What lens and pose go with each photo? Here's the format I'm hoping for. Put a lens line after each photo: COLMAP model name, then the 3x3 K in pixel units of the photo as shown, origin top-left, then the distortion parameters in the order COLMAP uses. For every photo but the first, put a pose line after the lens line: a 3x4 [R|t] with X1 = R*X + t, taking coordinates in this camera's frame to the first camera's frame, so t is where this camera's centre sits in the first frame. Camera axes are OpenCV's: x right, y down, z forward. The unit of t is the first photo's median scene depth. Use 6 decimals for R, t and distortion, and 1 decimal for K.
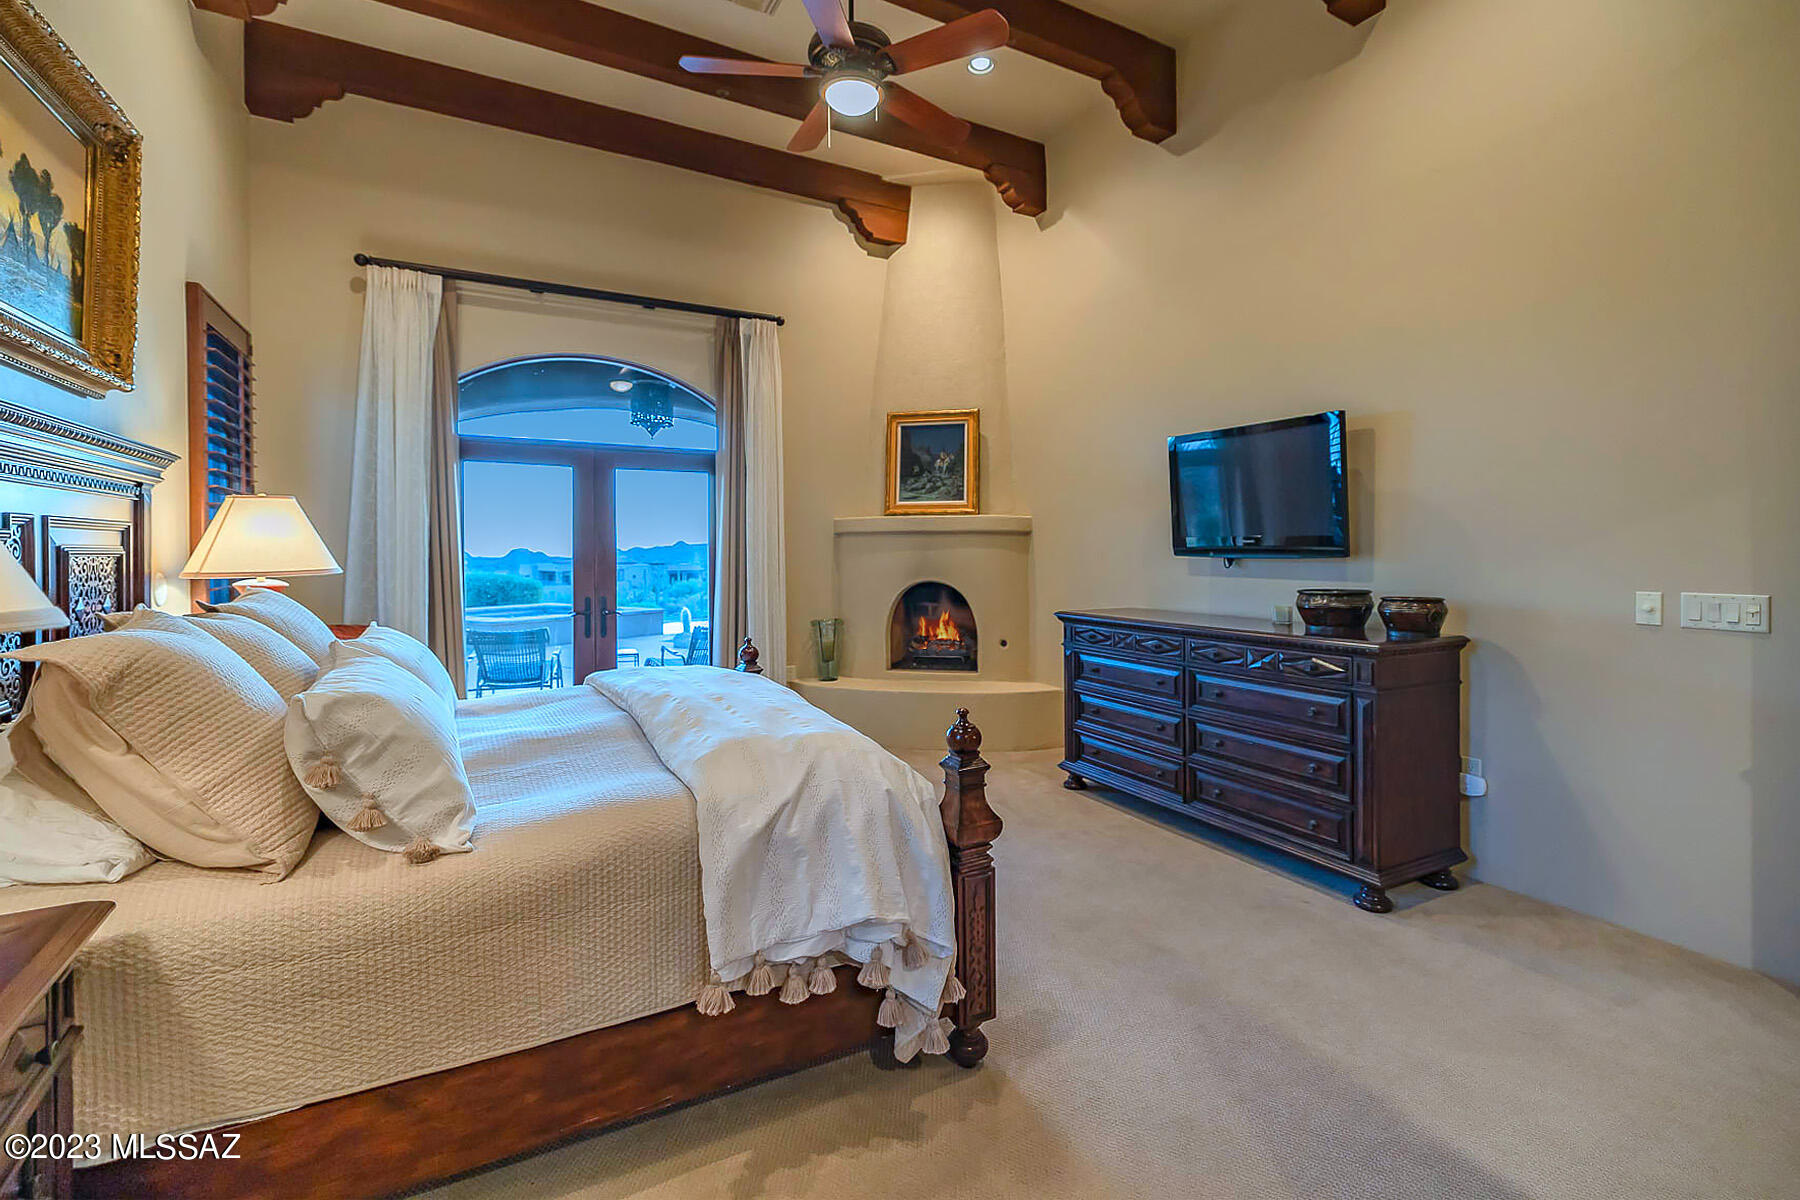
lens RADIAL K [[790.3, 0, 891.5], [0, 790.3, 565.5], [0, 0, 1]] dist [0.000600, -0.000294]
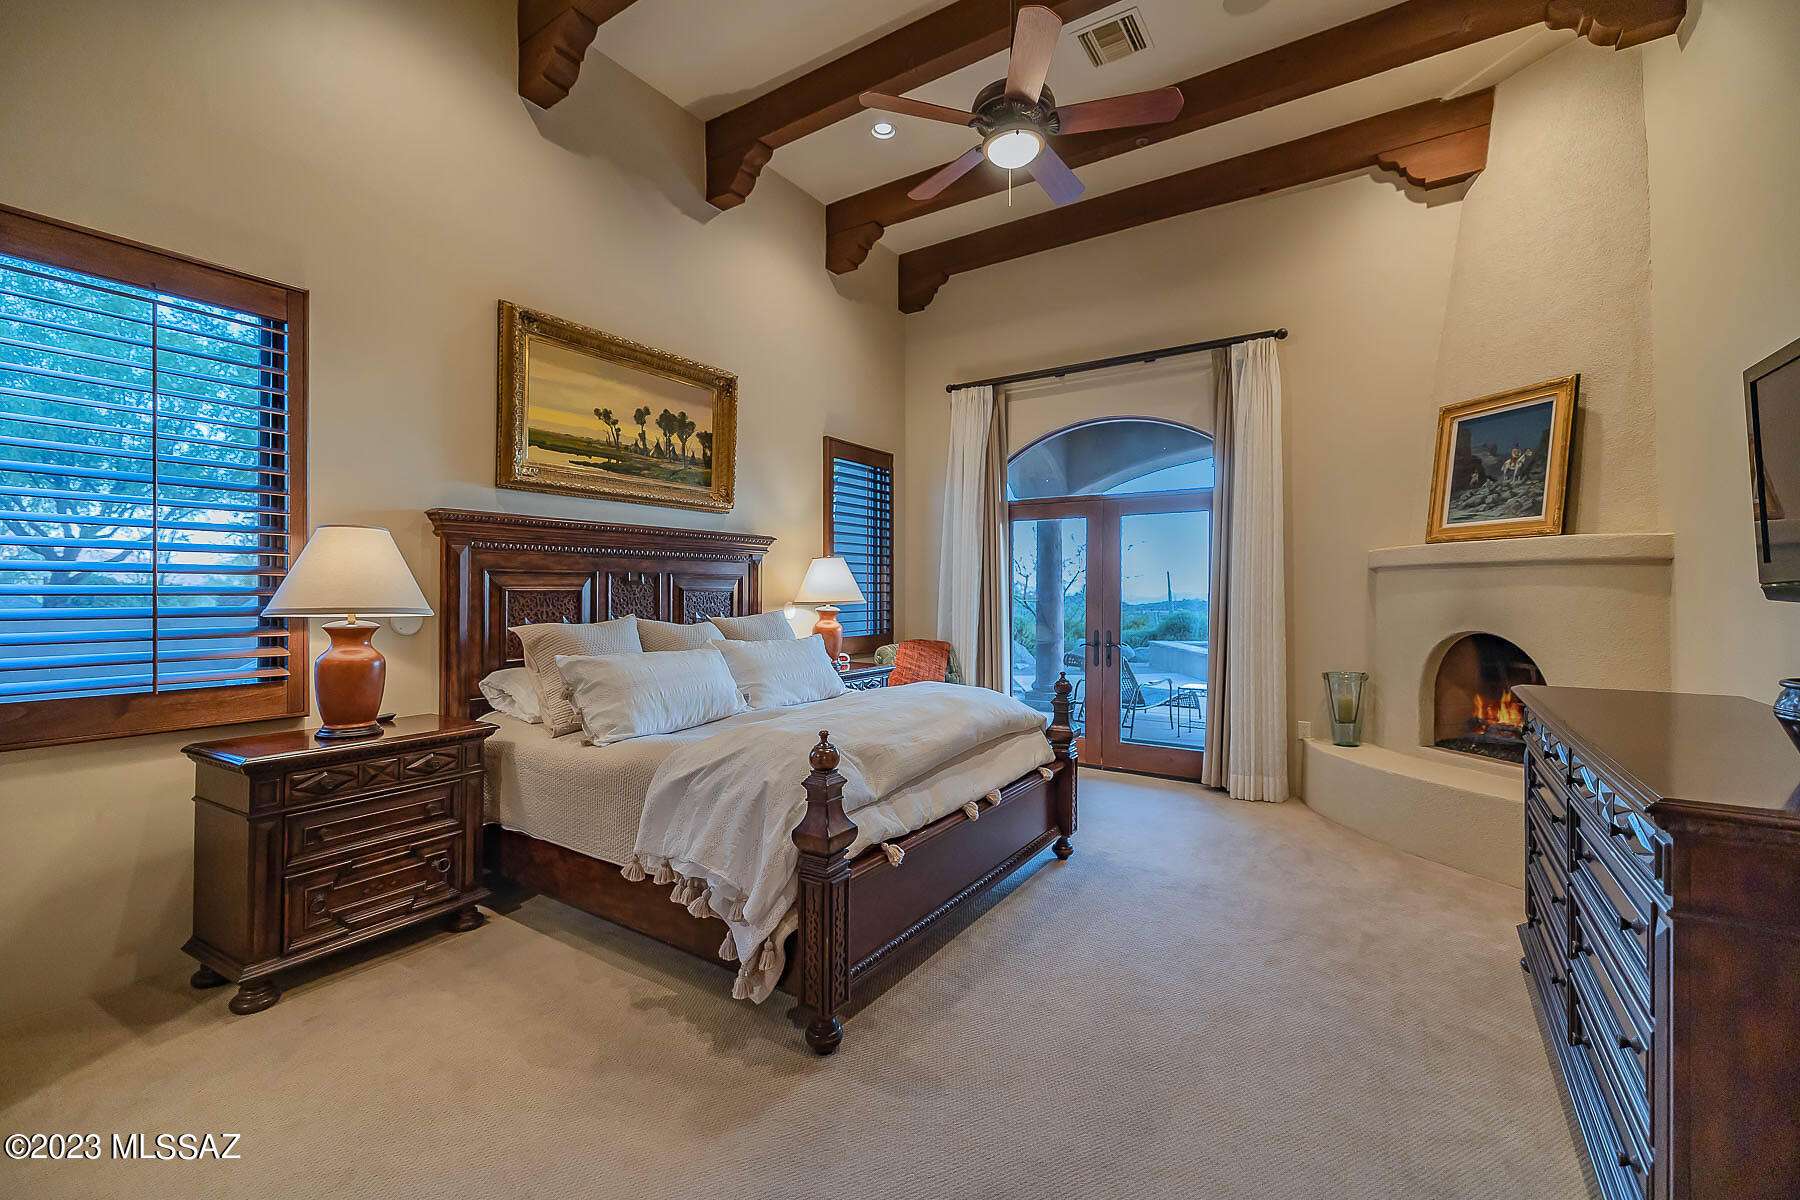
lens RADIAL K [[746.2, 0, 900.0], [0, 746.2, 600.0], [0, 0, 1]] dist [0.001519, -0.000313]
pose [[0.483030, 0.011836, -0.875524, 0.387256], [-0.016952, 0.999848, 0.004164, -0.003291], [0.875439, 0.012830, 0.483157, 0.212479]]
